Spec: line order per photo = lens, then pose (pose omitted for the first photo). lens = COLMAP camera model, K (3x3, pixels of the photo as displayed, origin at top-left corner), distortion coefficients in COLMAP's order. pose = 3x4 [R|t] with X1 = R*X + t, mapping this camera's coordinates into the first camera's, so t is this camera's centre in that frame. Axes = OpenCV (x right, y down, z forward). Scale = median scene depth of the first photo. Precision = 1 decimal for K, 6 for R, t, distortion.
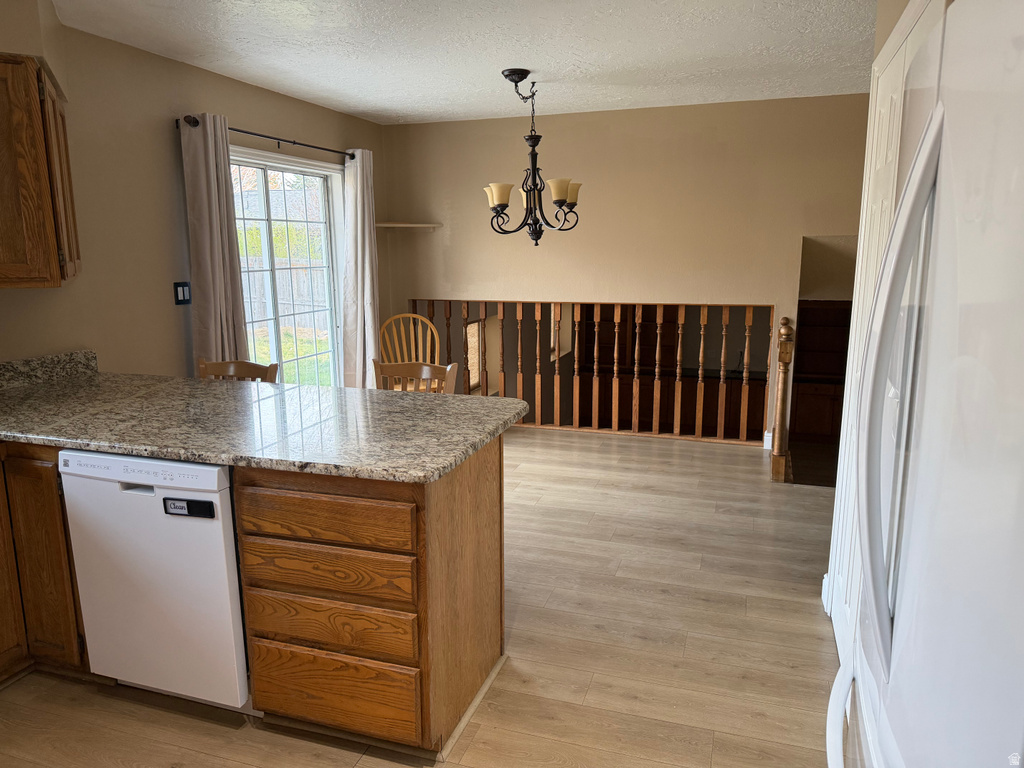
lens RADIAL K [[730.4, 0, 515.2], [0, 730.4, 385.0], [0, 0, 1]] dist [0.003607, -0.002728]
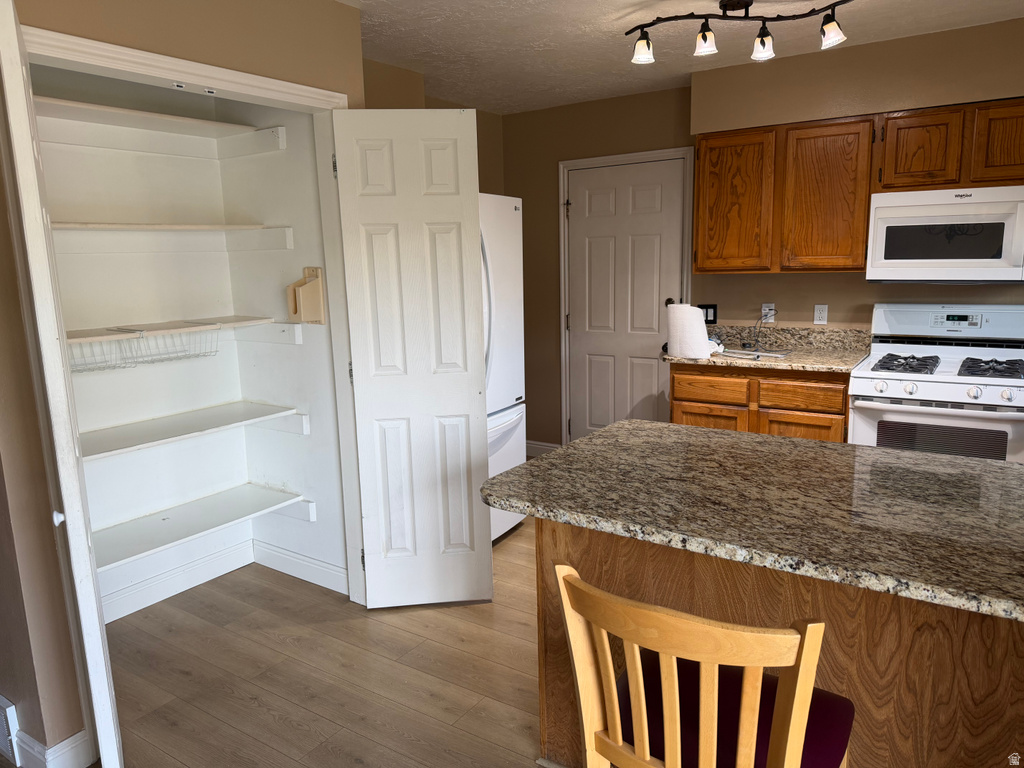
lens RADIAL K [[730.4, 0, 512.3], [0, 730.4, 384.8], [0, 0, 1]] dist [0.003607, -0.002728]
pose [[-0.965046, -0.016919, 0.261536, -0.231172], [0.078462, 0.933493, 0.349907, -0.369701], [-0.250062, 0.358197, -0.899535, 1.938350]]
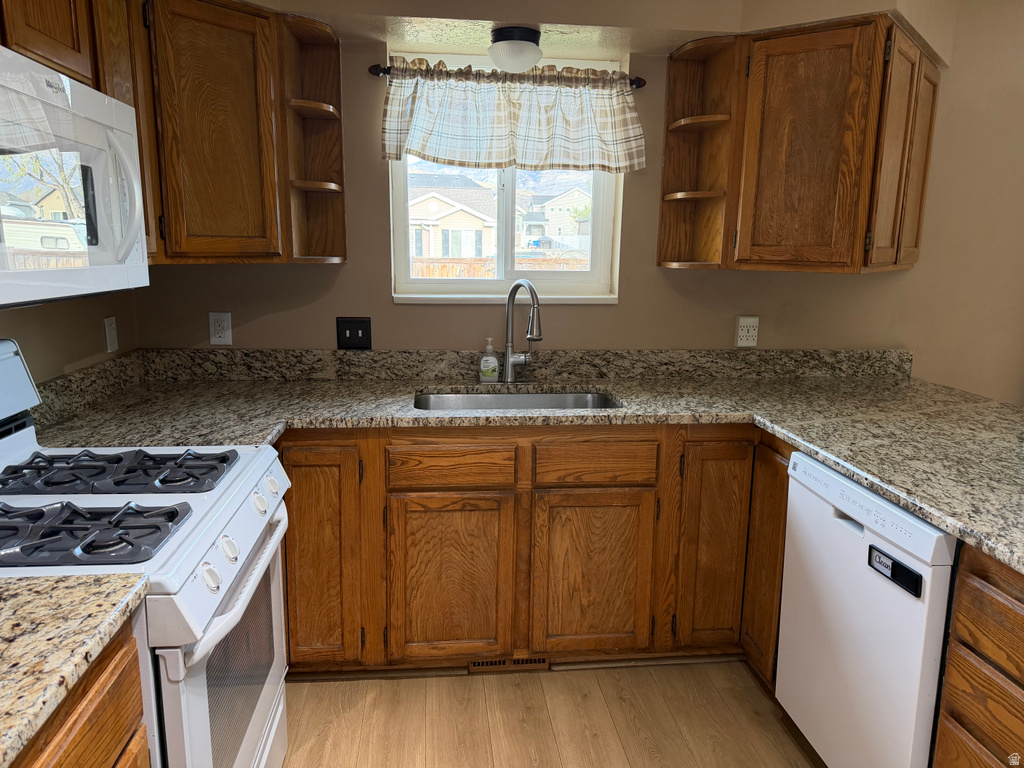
lens RADIAL K [[730.4, 0, 513.2], [0, 730.4, 383.9], [0, 0, 1]] dist [0.003607, -0.002728]
pose [[0.420203, 0.181120, -0.889171, 0.019801], [-0.186836, 0.976152, 0.110543, -0.027157], [0.887987, 0.119678, 0.444022, 0.291684]]
